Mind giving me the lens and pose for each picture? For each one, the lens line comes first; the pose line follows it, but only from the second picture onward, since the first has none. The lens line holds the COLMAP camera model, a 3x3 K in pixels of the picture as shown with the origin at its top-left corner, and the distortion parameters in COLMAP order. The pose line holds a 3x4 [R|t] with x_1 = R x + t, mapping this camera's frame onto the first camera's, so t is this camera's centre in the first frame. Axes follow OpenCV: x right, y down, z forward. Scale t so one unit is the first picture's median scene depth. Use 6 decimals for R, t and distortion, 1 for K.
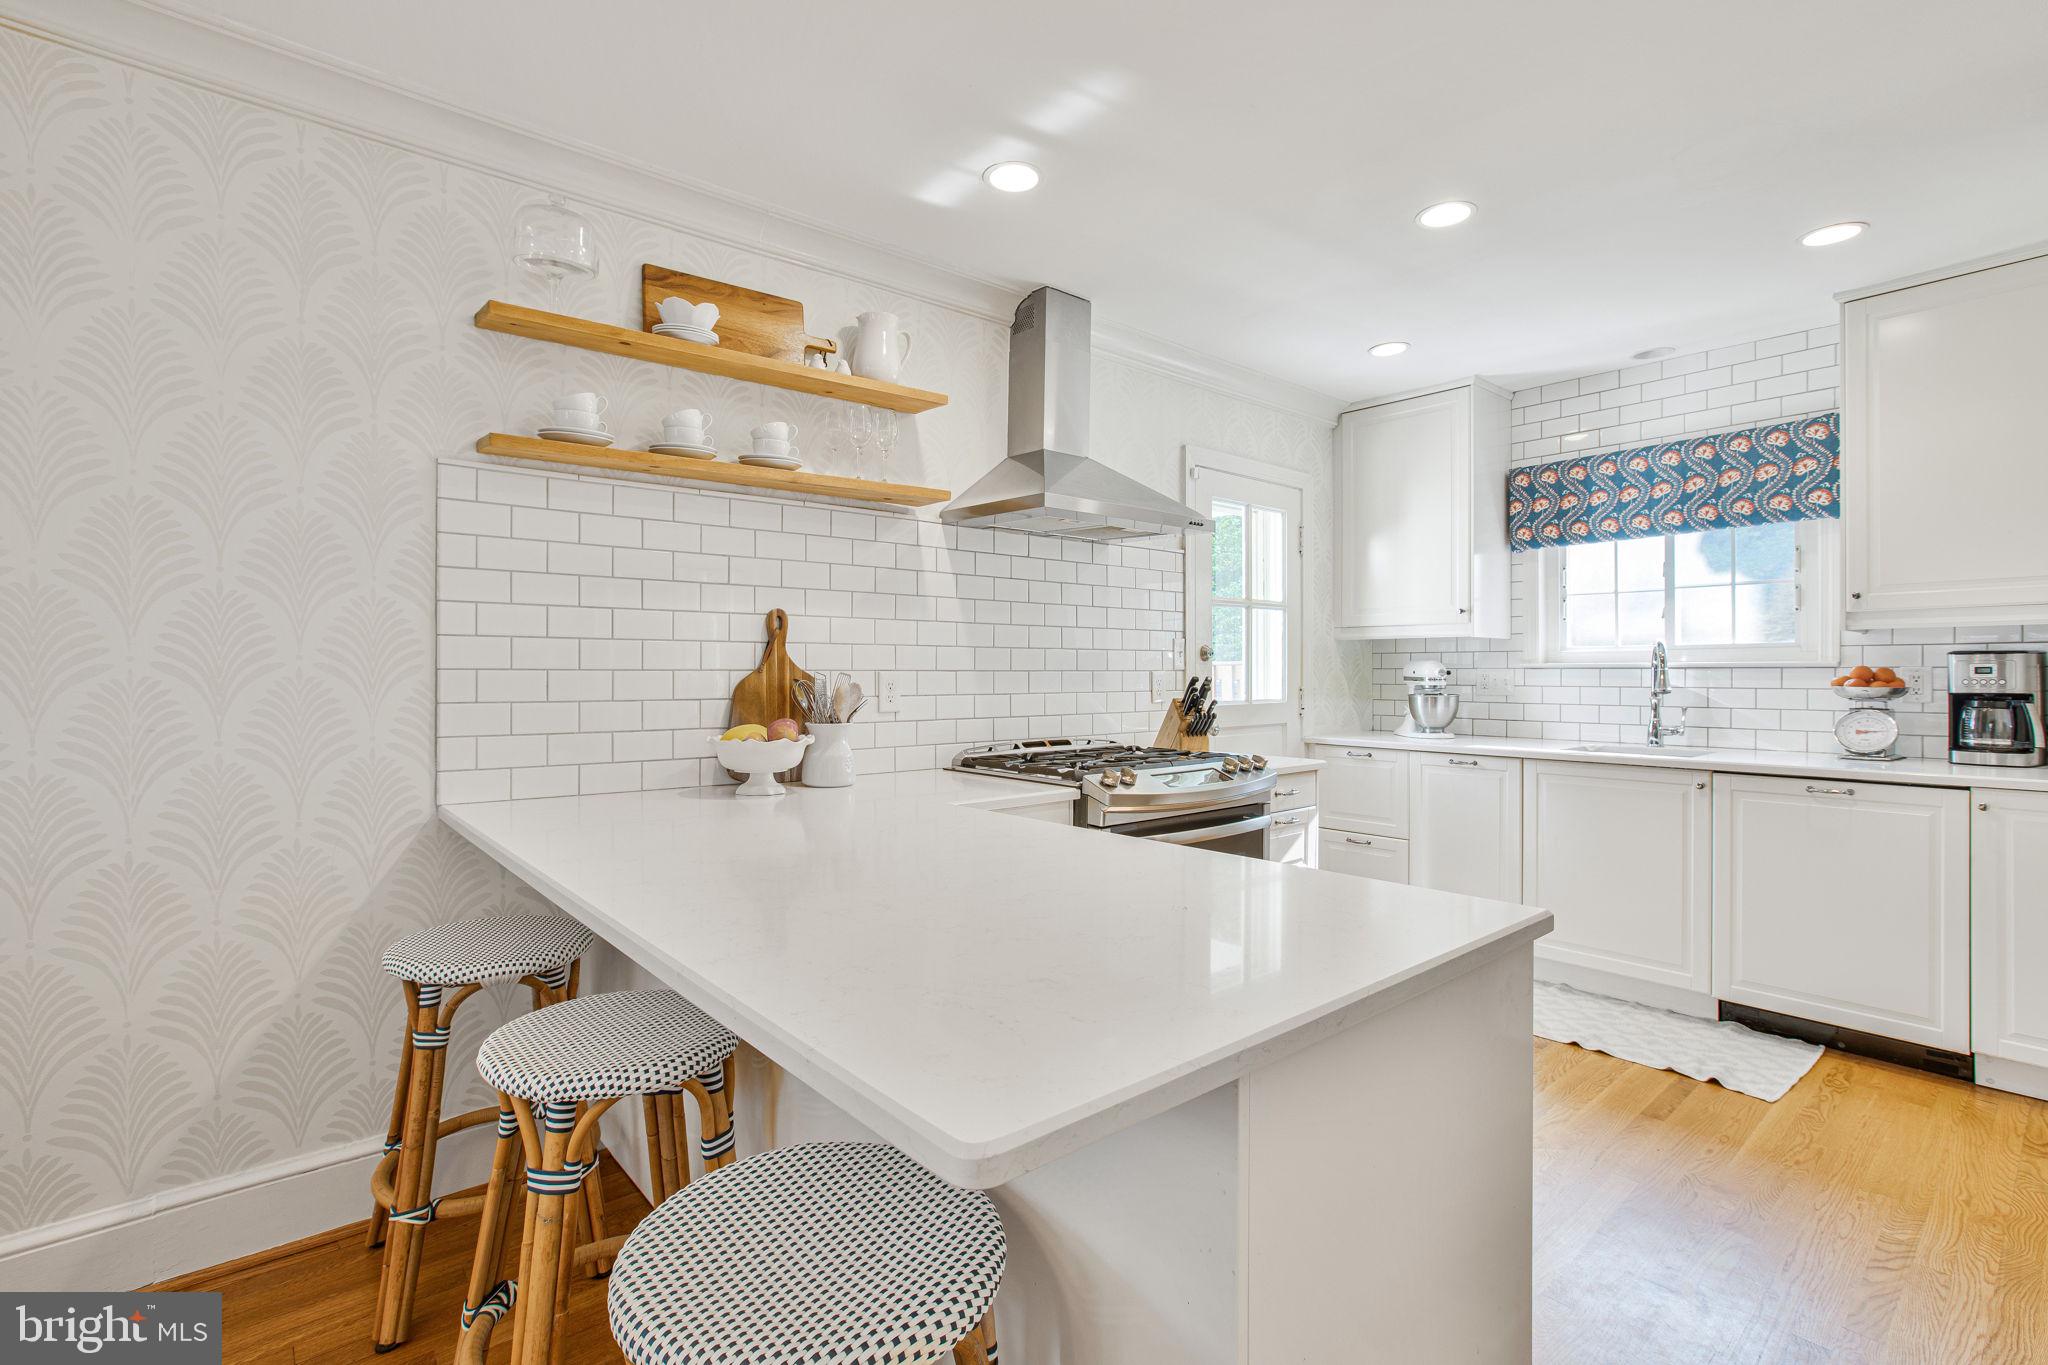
lens RADIAL K [[941.6, 0, 1016.7], [0, 941.6, 676.3], [0, 0, 1]] dist [-0.033895, 0.017978]
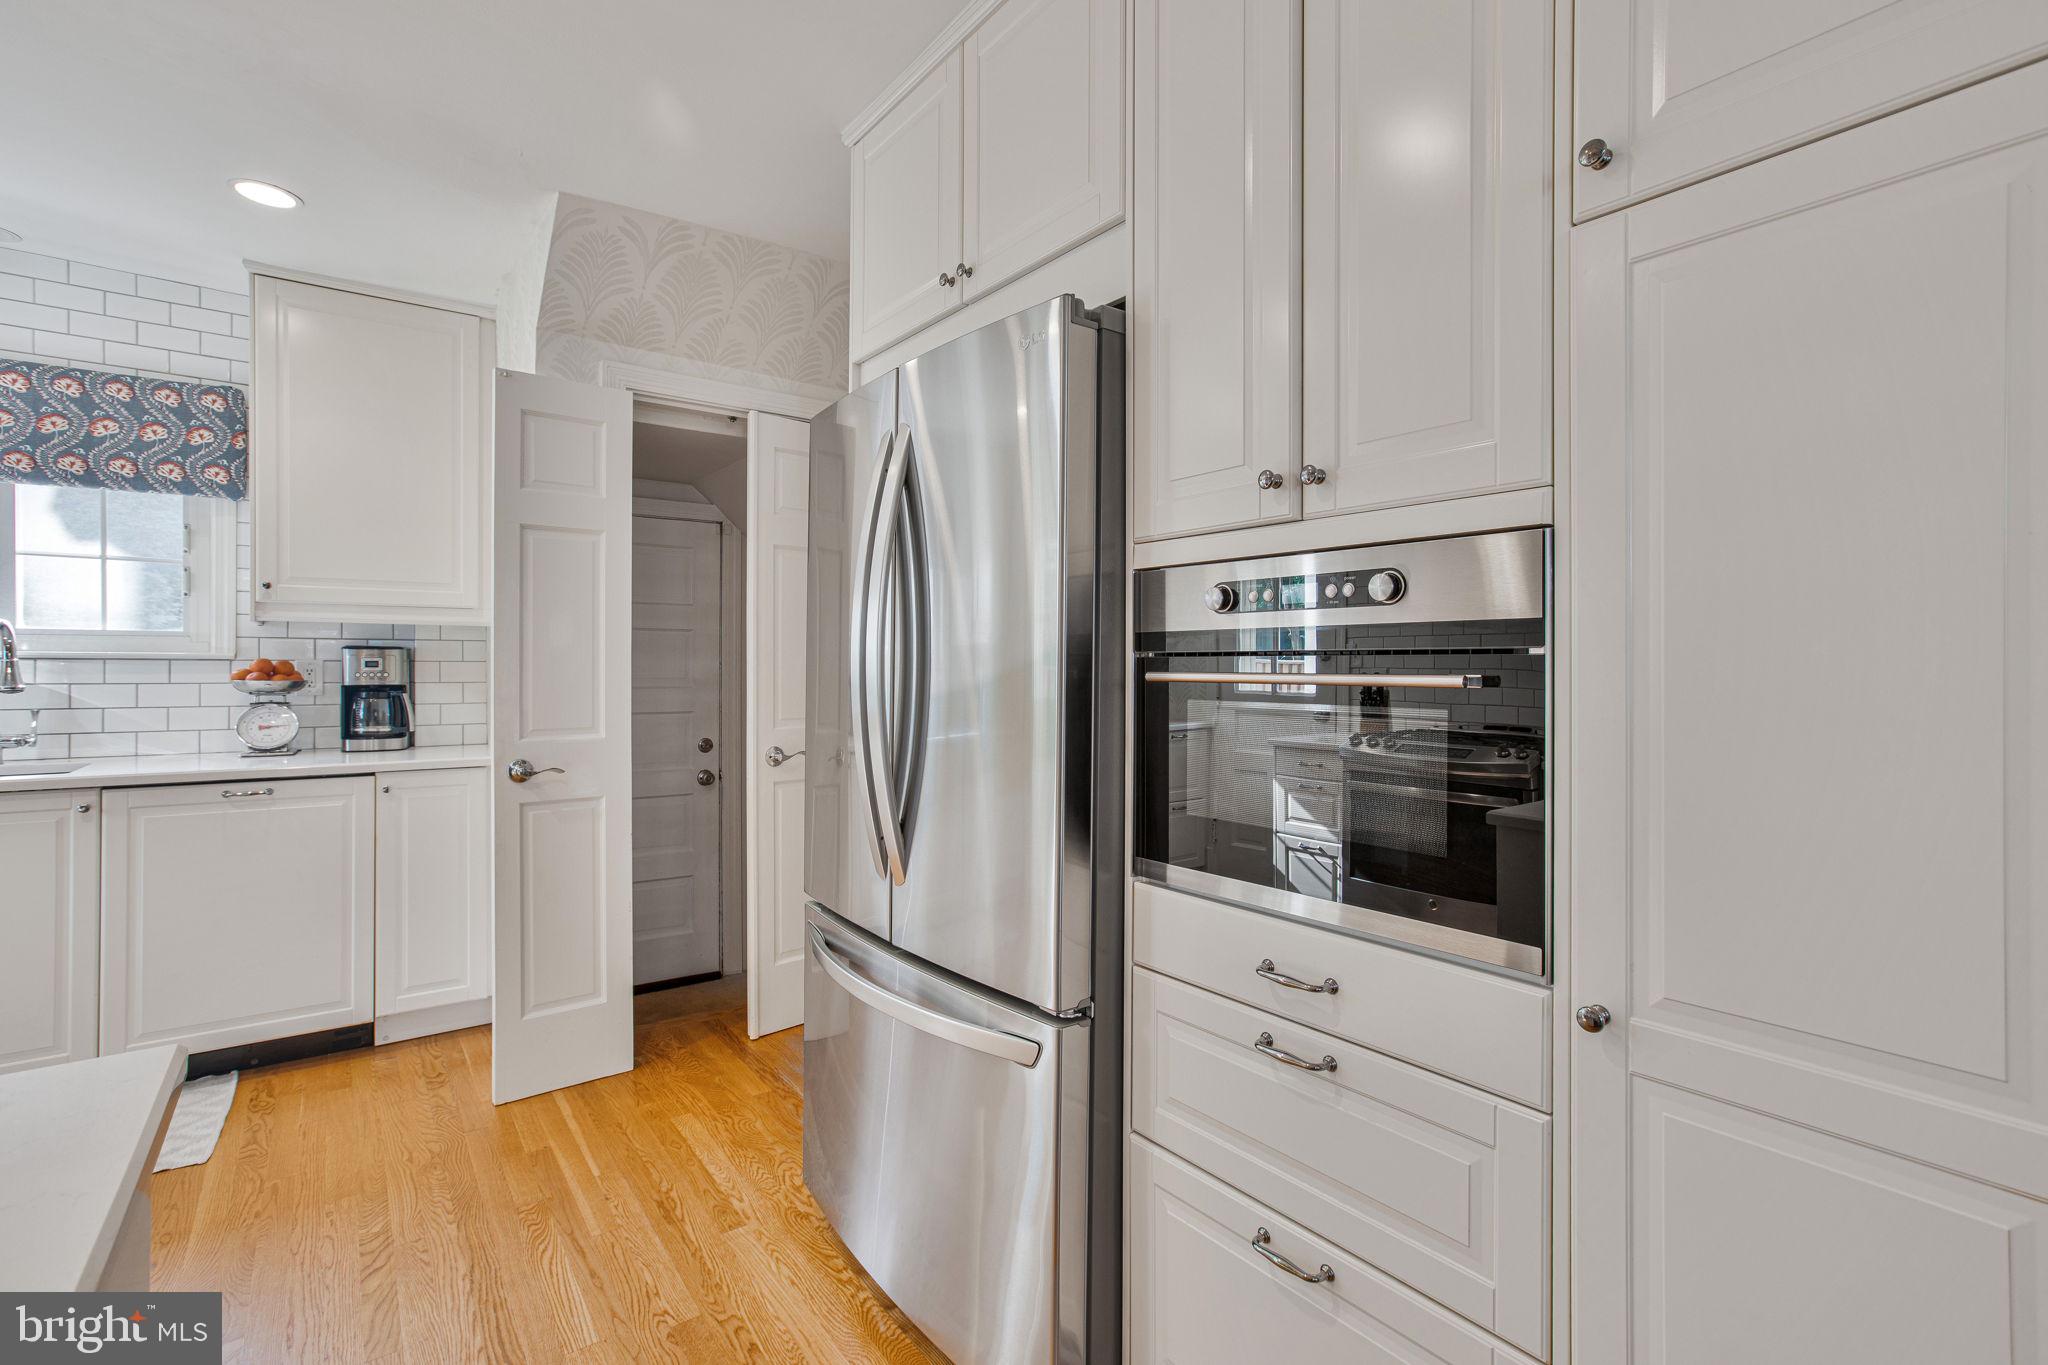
lens RADIAL K [[948.3, 0, 1021.3], [0, 948.3, 668.4], [0, 0, 1]] dist [-0.022093, 0.014192]
pose [[0.064903, 0.000144, 0.997892, -0.010781], [-0.000794, 1.000000, -0.000092, -0.001638], [-0.997891, -0.000787, 0.064903, 0.152332]]
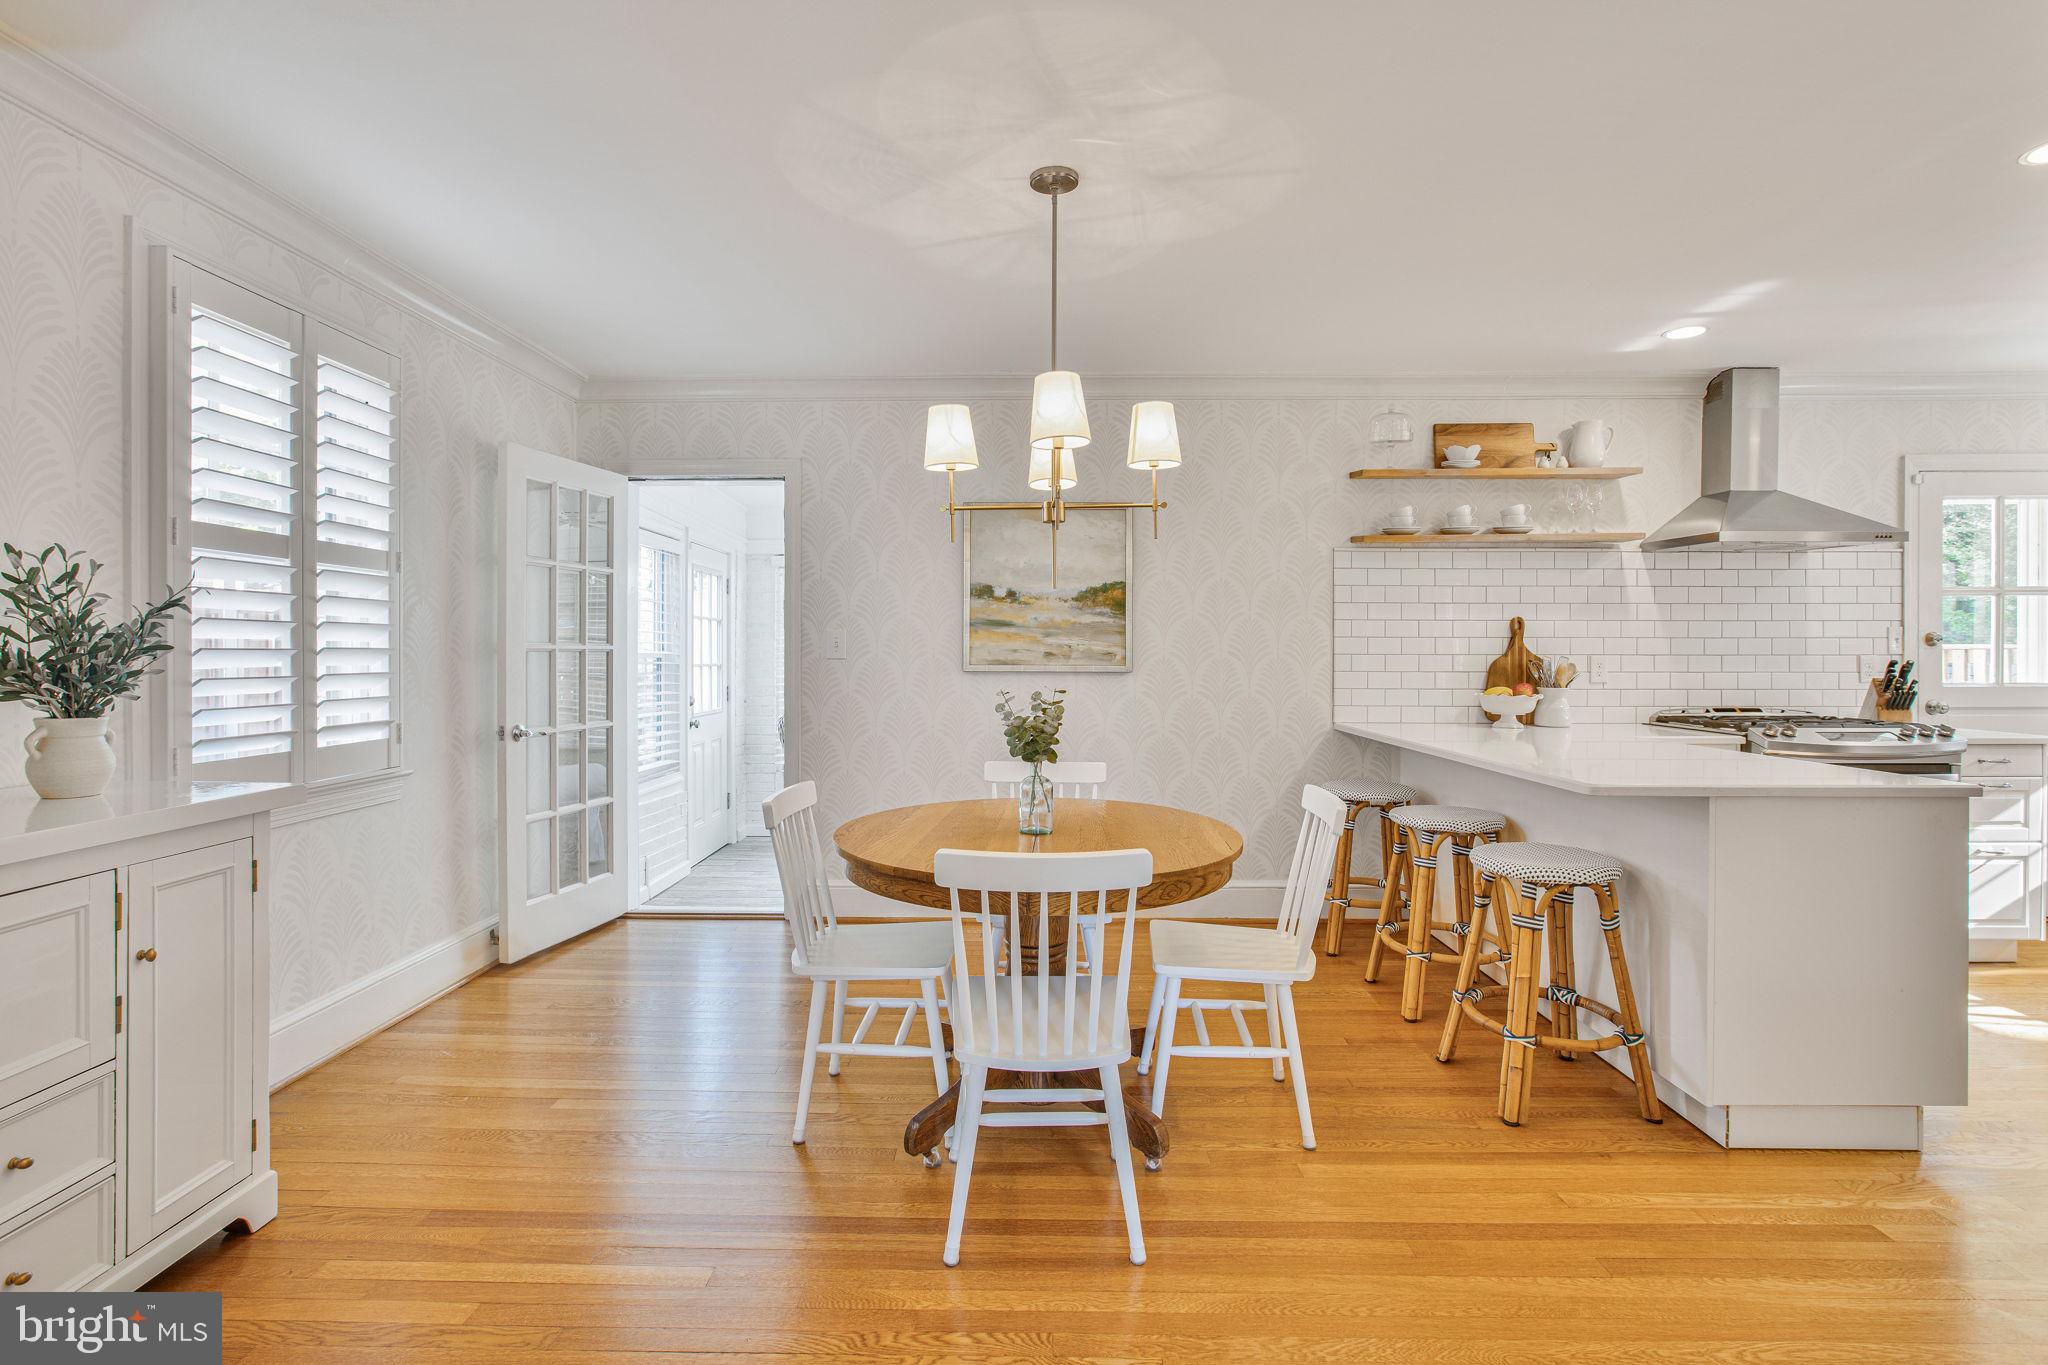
lens RADIAL K [[935.7, 0, 1015.9], [0, 935.7, 654.5], [0, 0, 1]] dist [-0.052606, 0.025799]
pose [[0.745389, 0.000190, -0.666630, 0.134217], [-0.004142, 0.999982, -0.004346, 0.002995], [0.666617, 0.006001, 0.745376, -0.634330]]
